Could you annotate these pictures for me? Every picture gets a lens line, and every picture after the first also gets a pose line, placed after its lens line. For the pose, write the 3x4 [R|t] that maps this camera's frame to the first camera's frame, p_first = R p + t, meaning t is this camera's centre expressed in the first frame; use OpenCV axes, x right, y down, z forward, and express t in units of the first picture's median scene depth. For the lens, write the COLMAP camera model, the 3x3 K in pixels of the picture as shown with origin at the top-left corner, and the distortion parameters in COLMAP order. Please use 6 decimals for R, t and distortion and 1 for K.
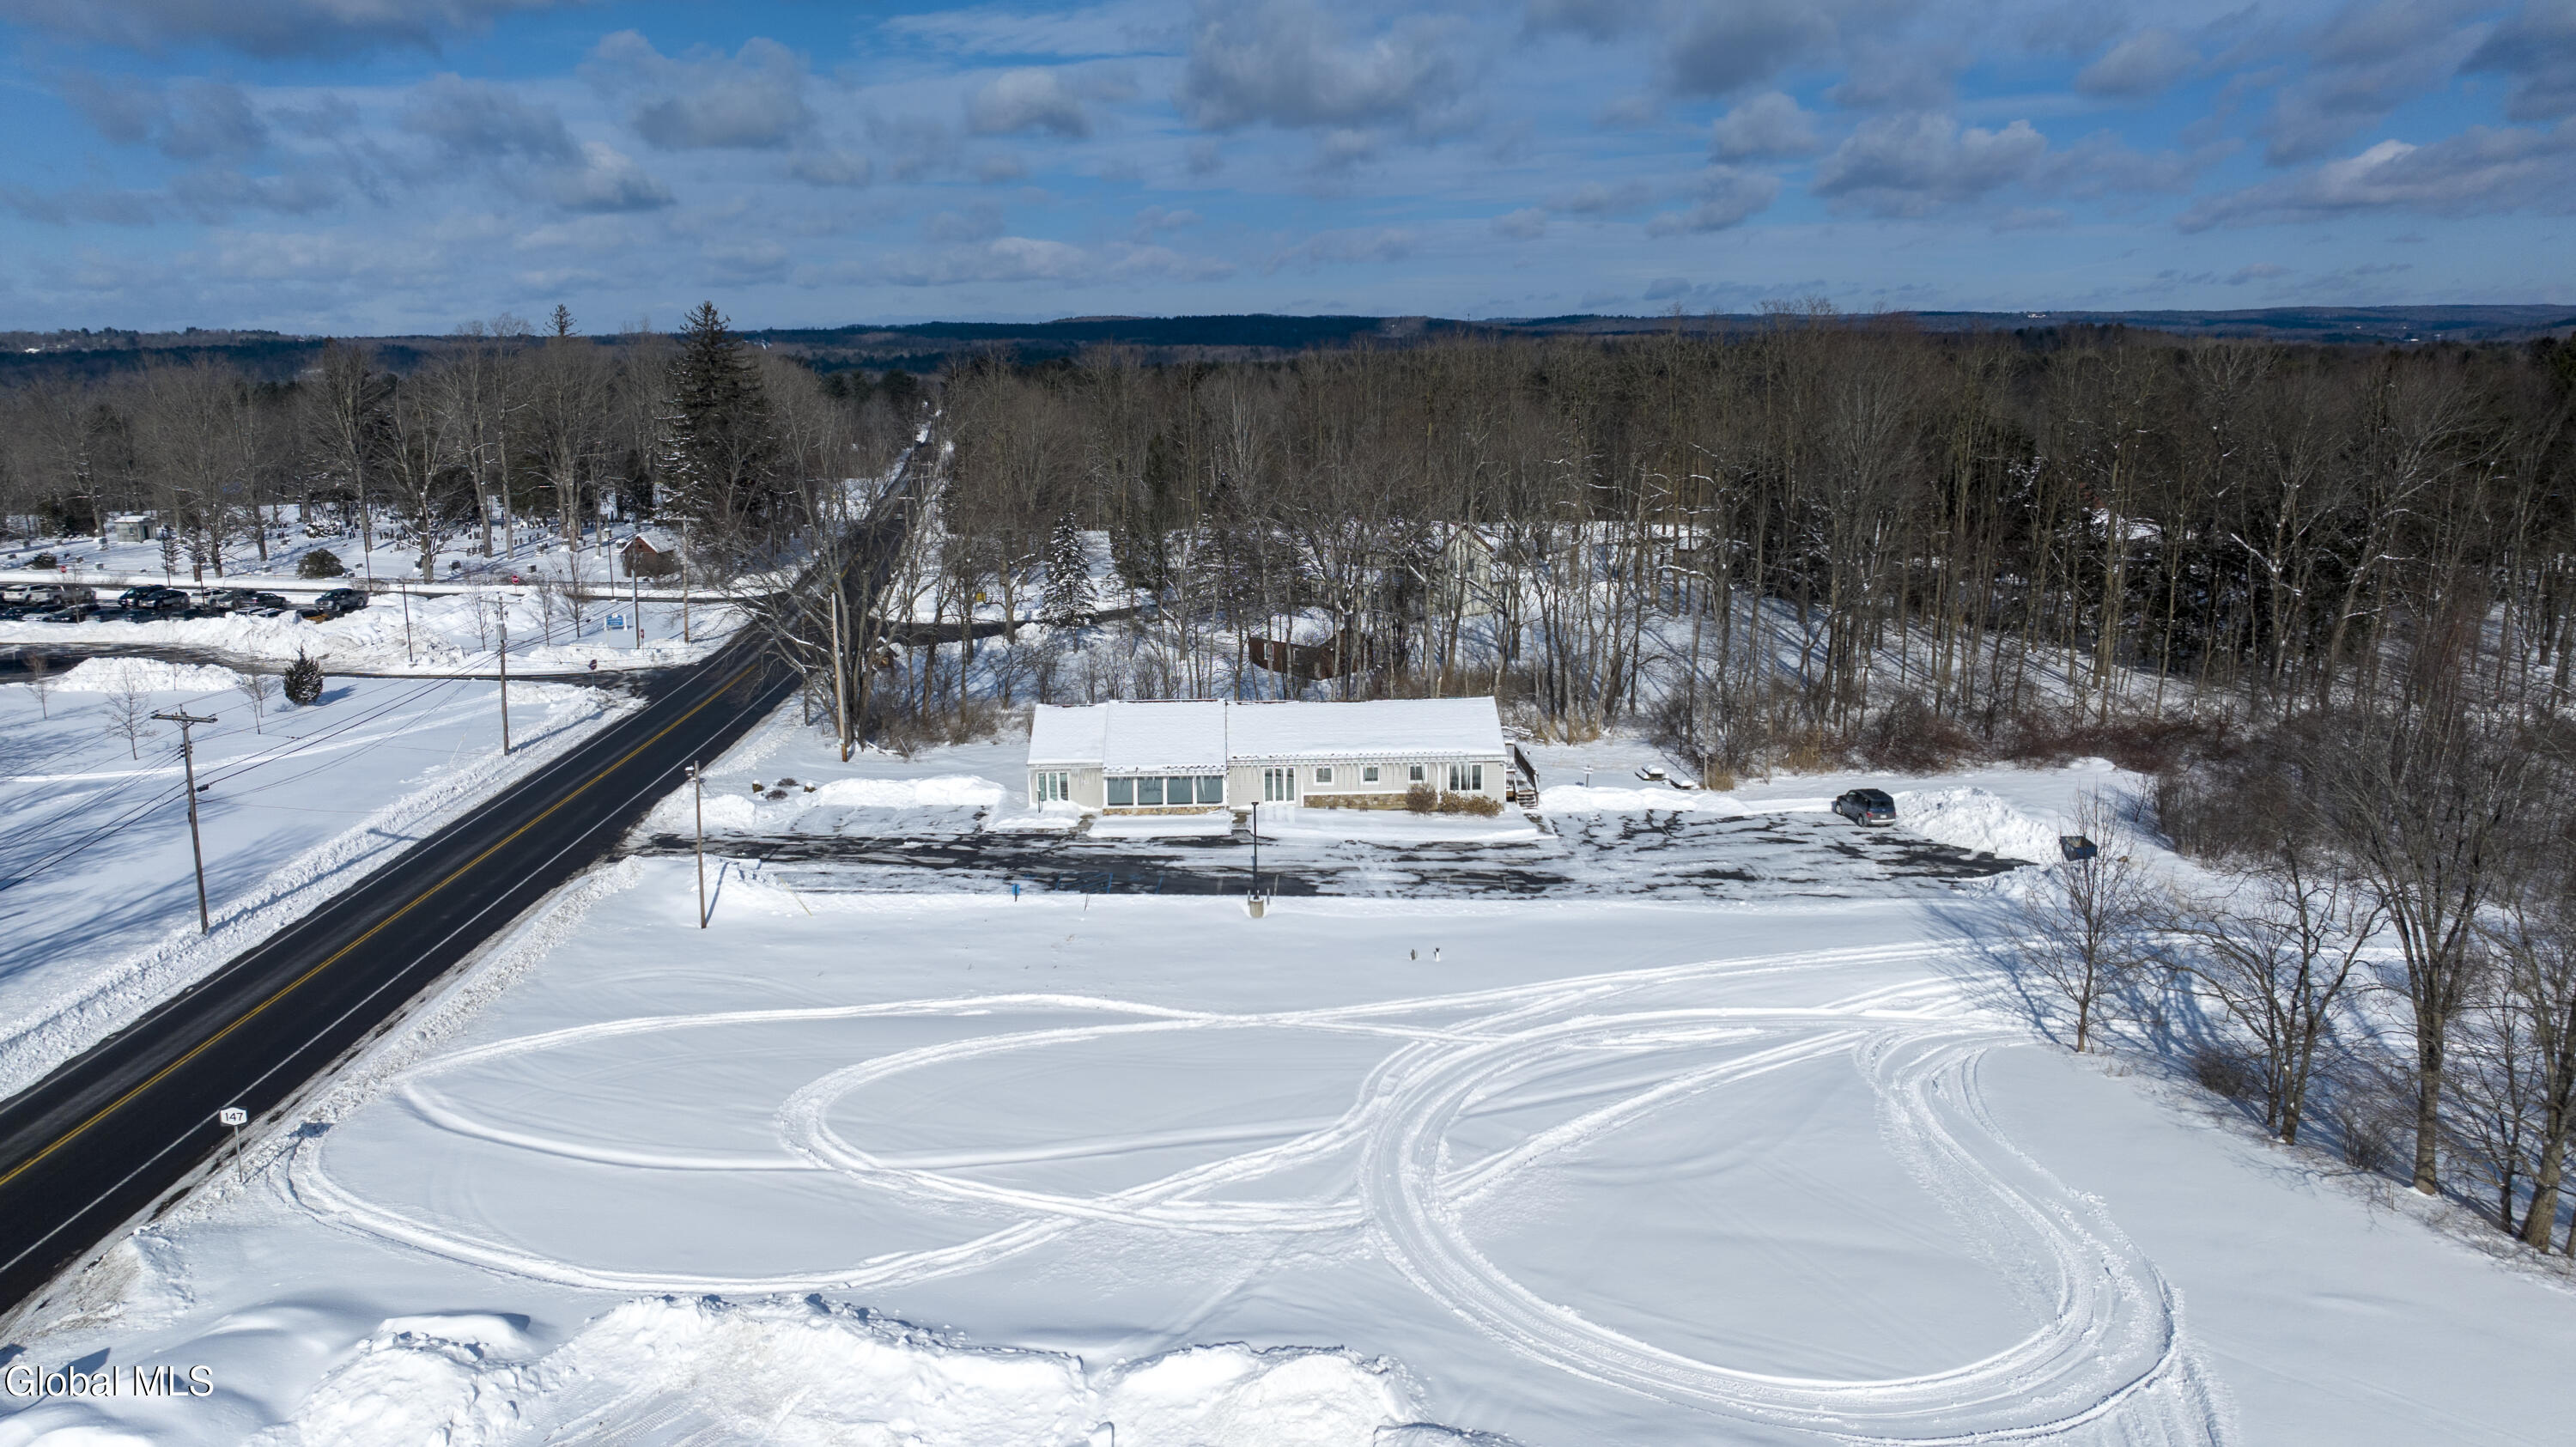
lens RADIAL K [[1788.7, 0, 1288.0], [0, 1788.7, 723.5], [0, 0, 1]] dist [-0.000022, 0.002552]
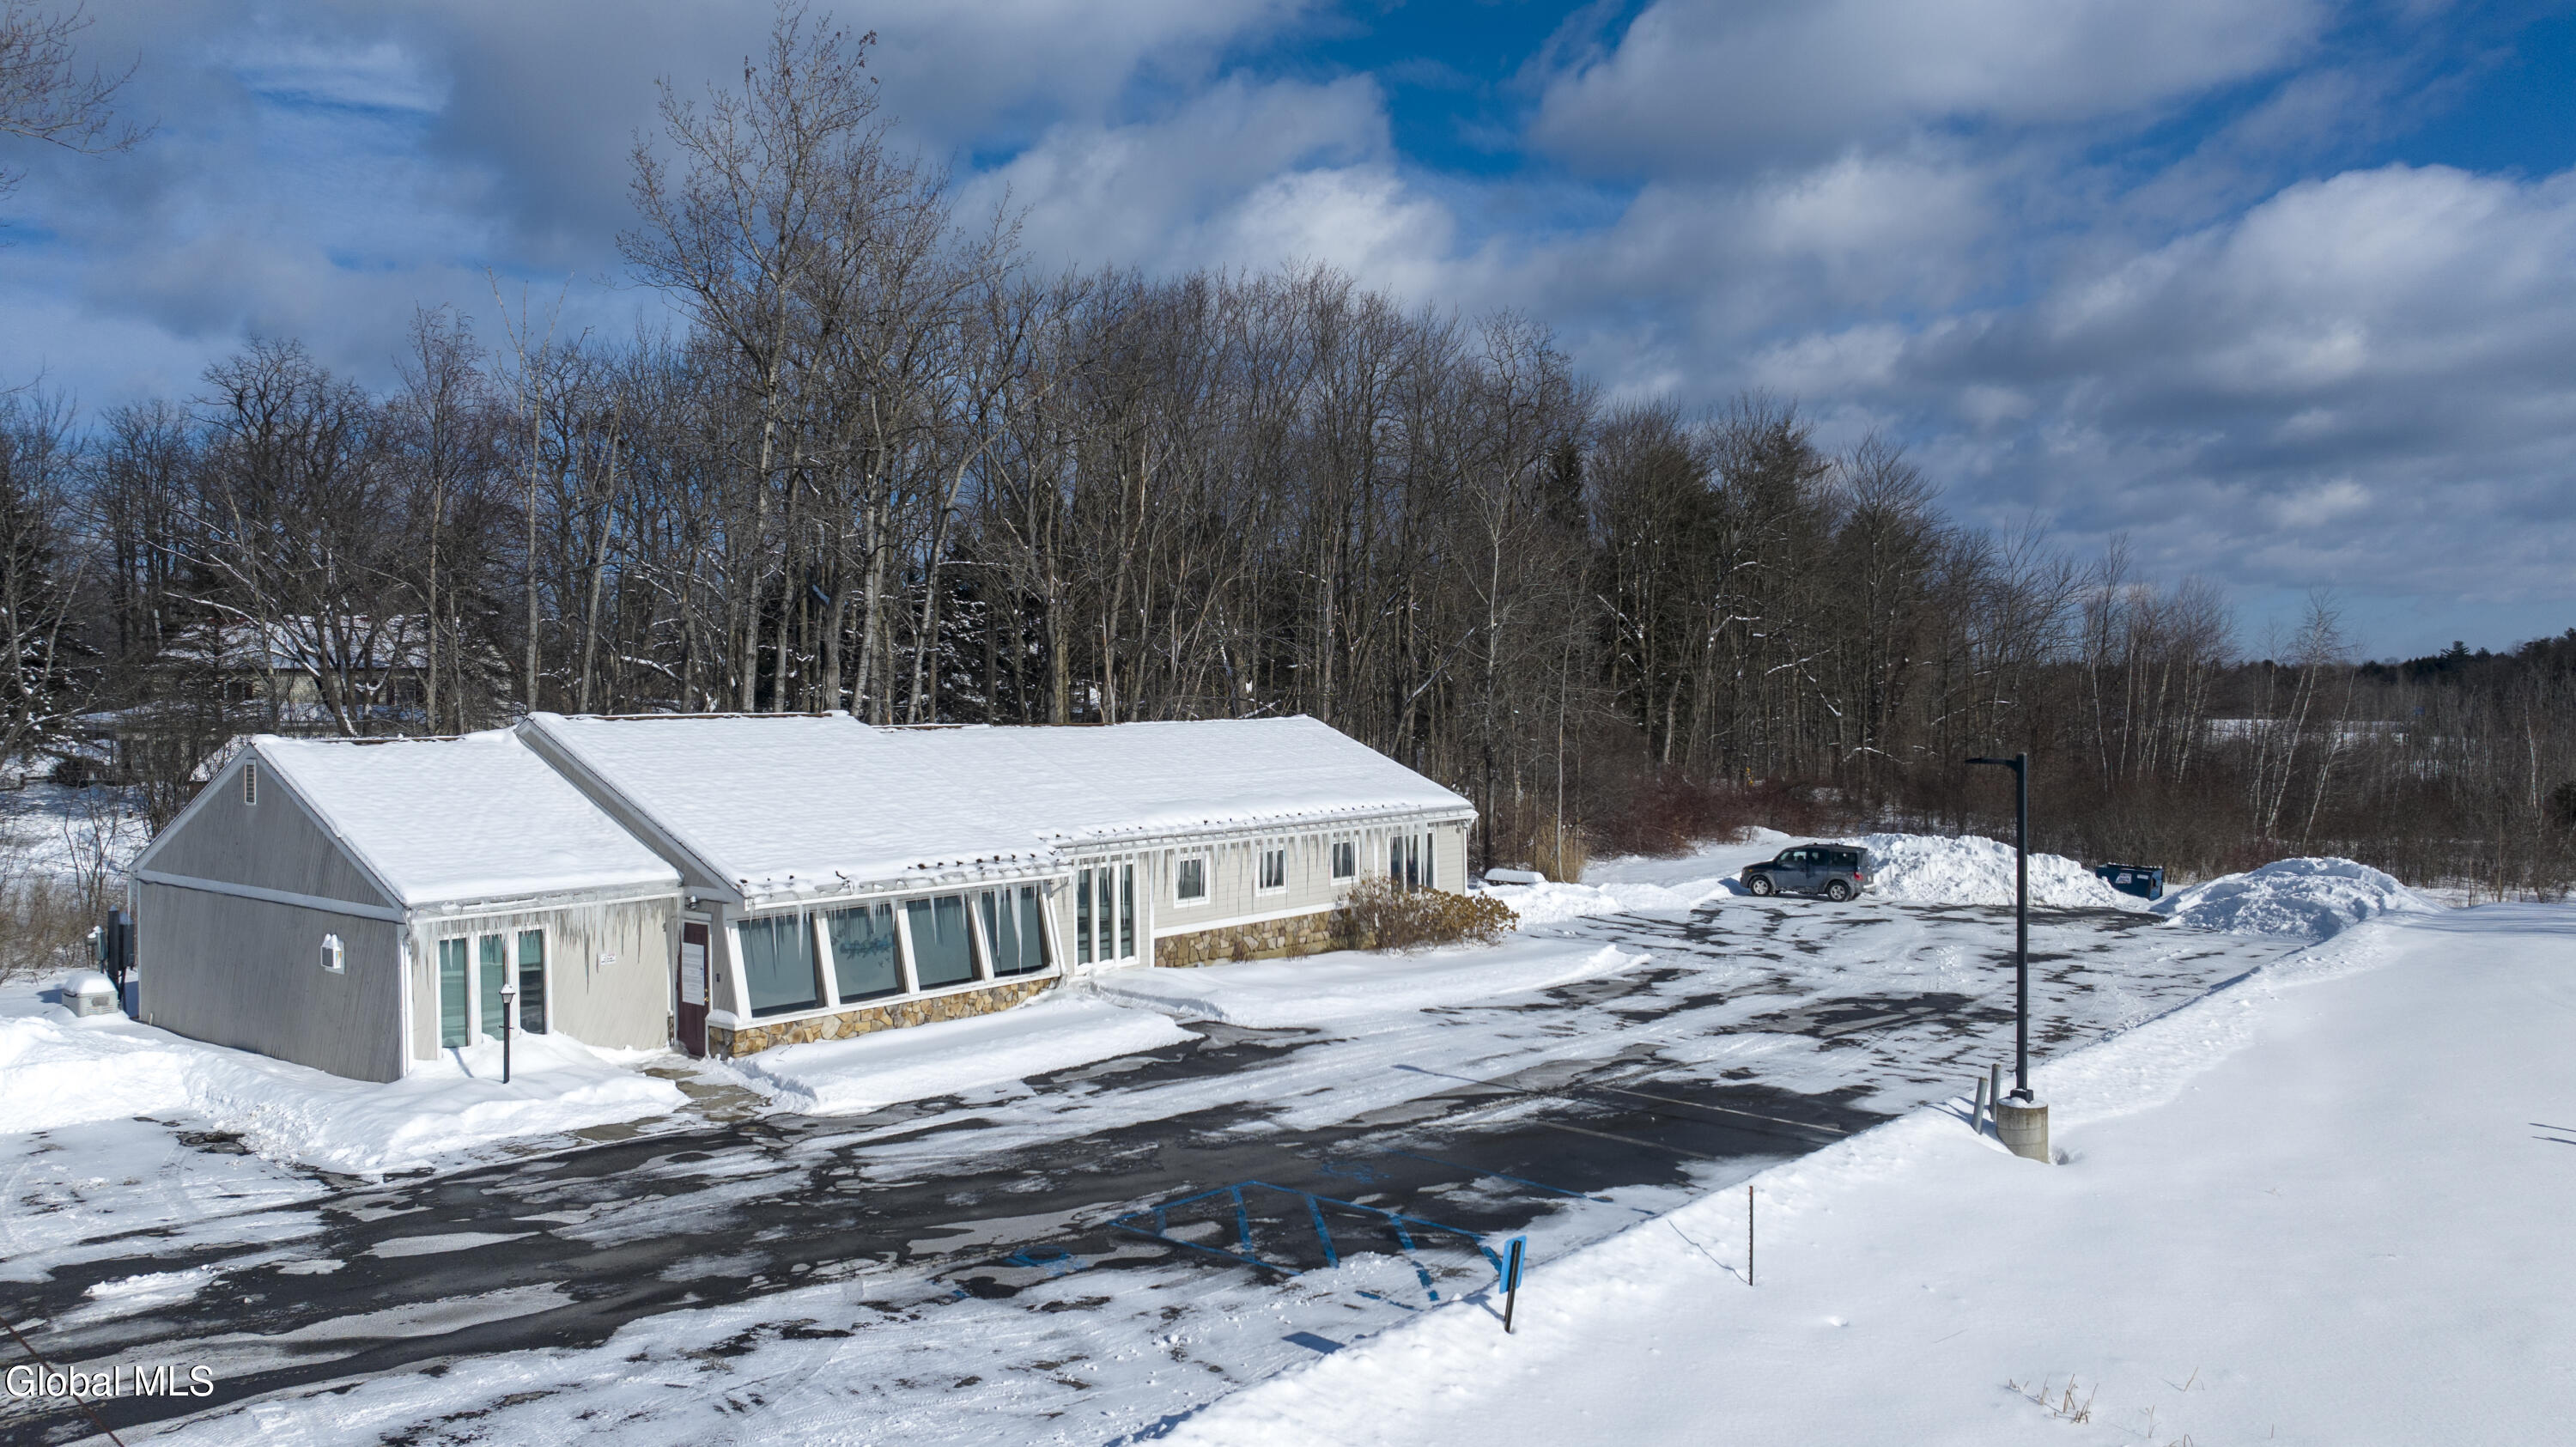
lens RADIAL K [[1794.2, 0, 1288.0], [0, 1794.2, 723.5], [0, 0, 1]] dist [-0.010332, 0.002341]
pose [[0.667230, -0.004245, 0.744840, -0.251933], [0.145228, 0.981534, -0.124501, 0.047122], [-0.730557, 0.191243, 0.655525, 0.729416]]
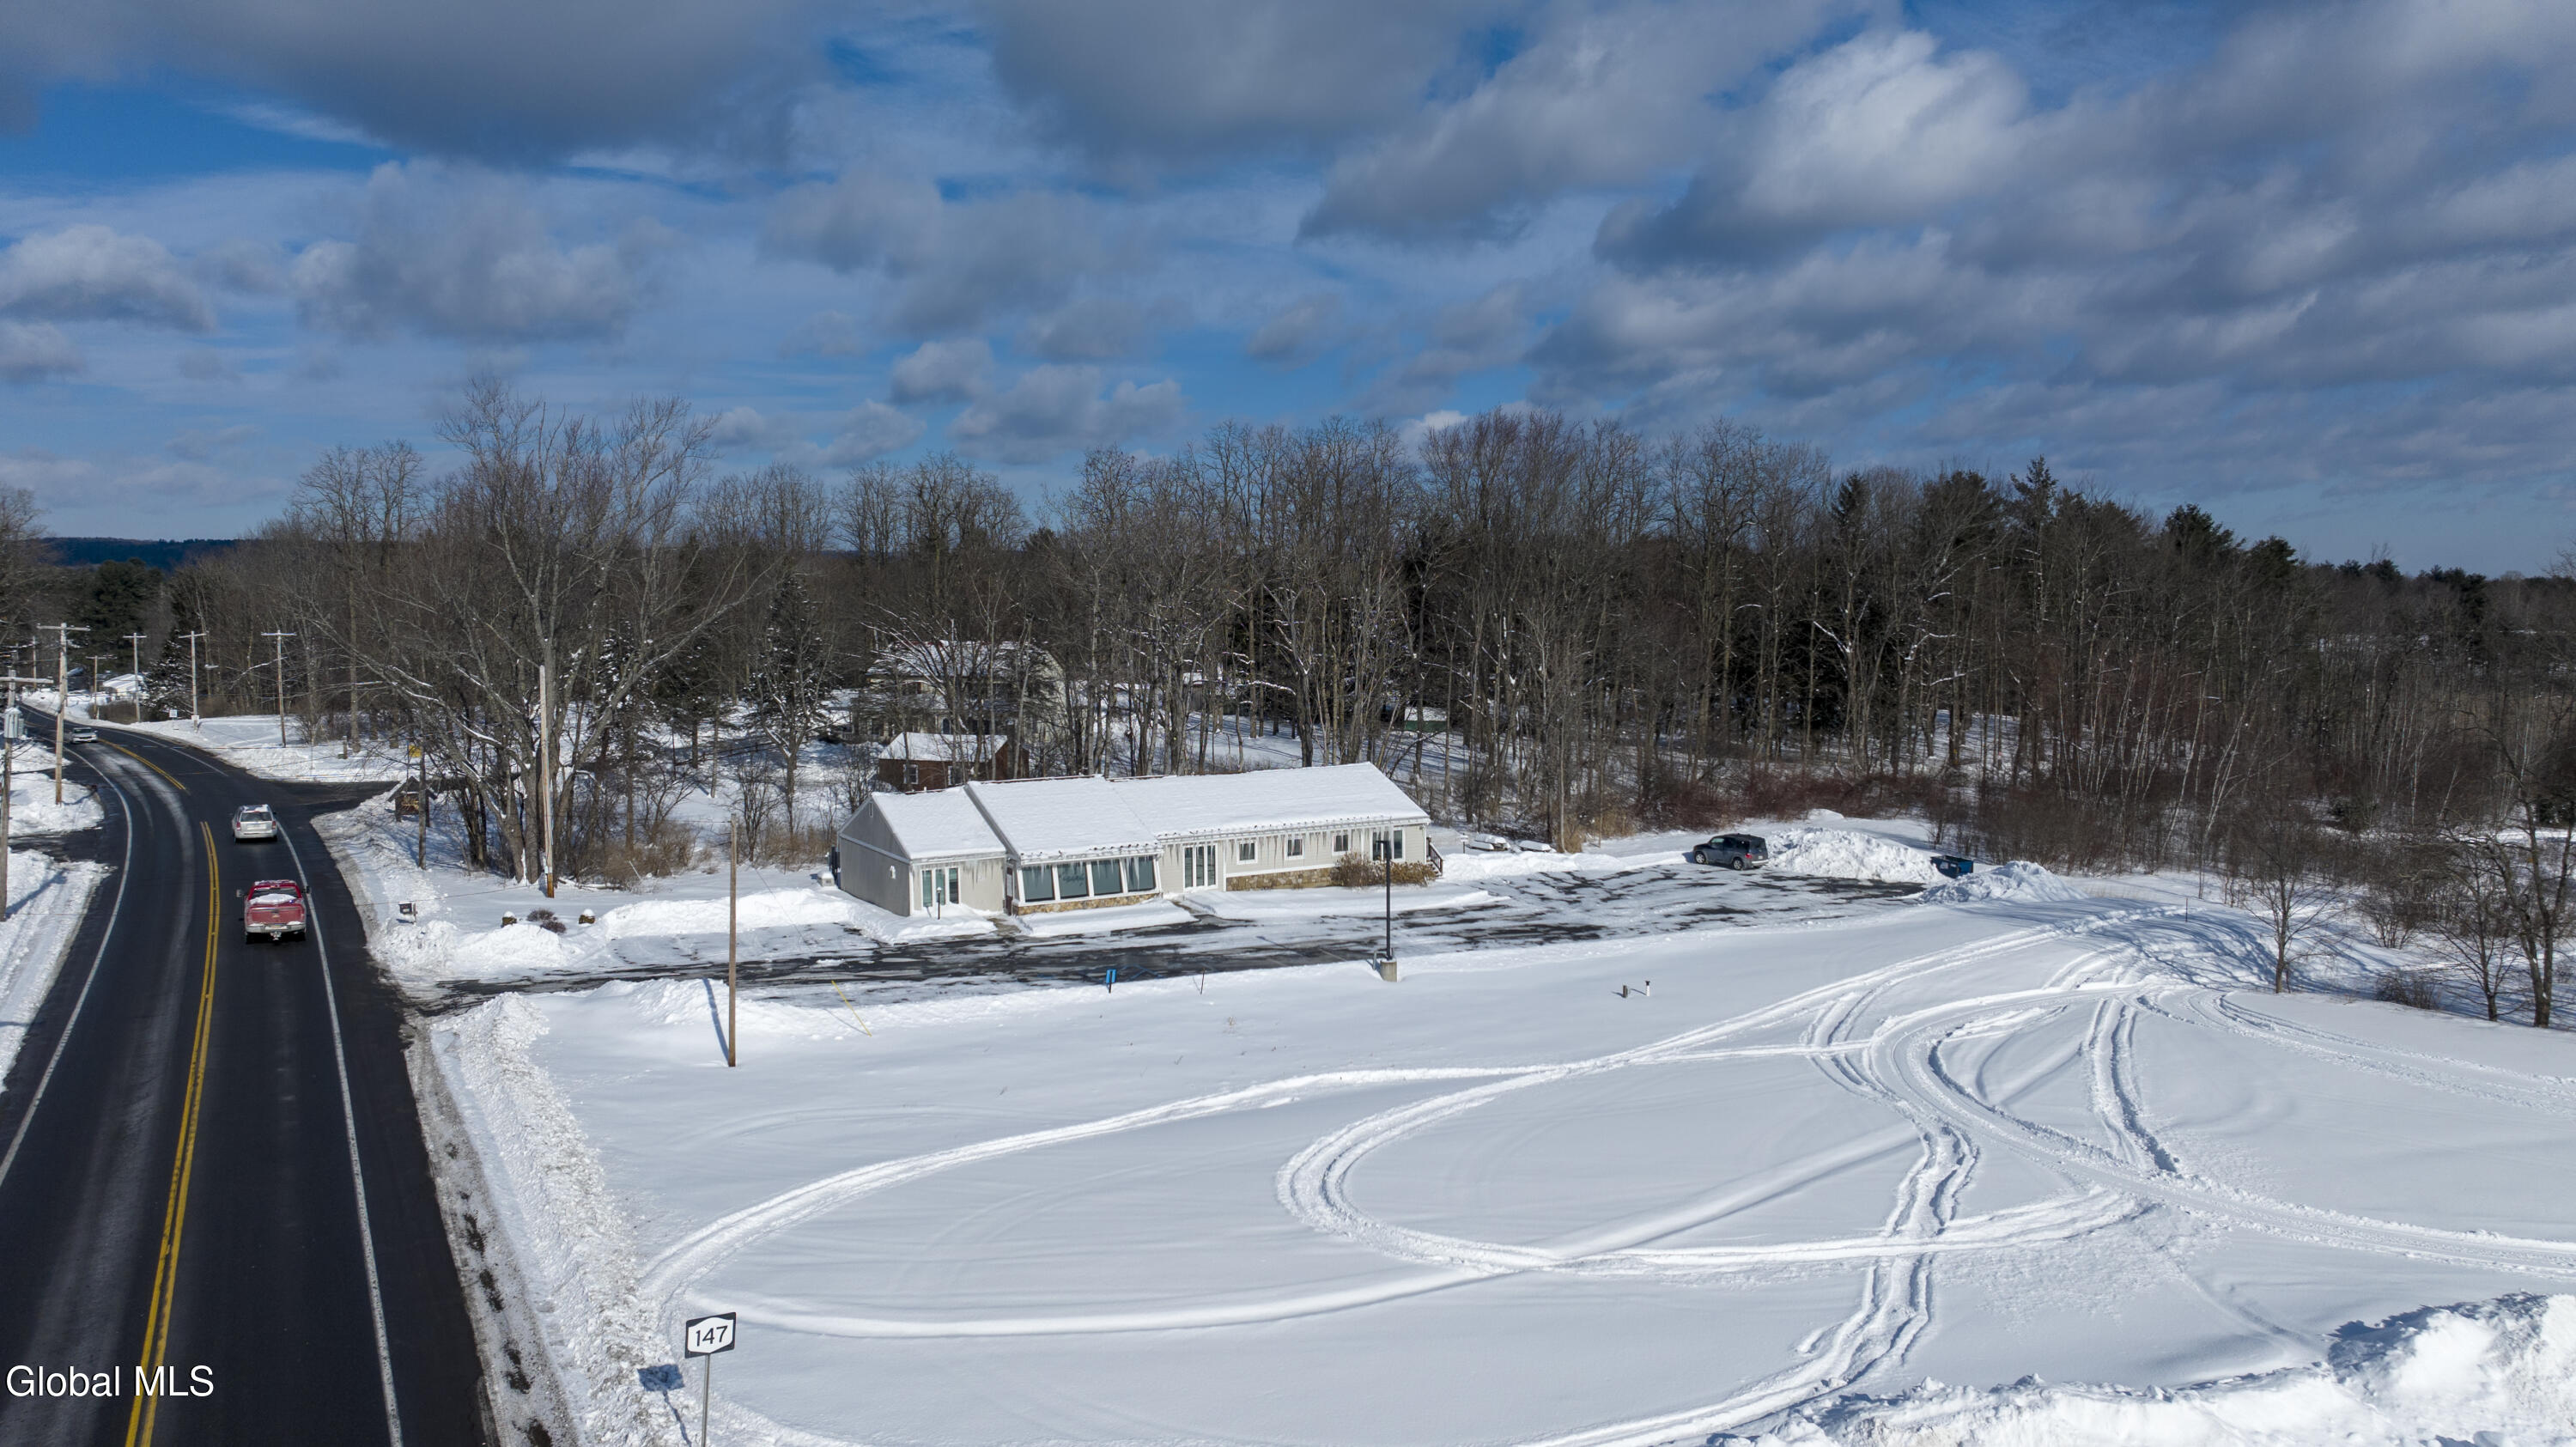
lens RADIAL K [[1788.7, 0, 1288.0], [0, 1788.7, 723.5], [0, 0, 1]] dist [-0.000022, 0.002552]
pose [[0.883878, -0.027671, 0.466898, -0.360509], [0.086895, 0.990584, -0.105791, 0.060447], [-0.459575, 0.134078, 0.877960, 0.233847]]
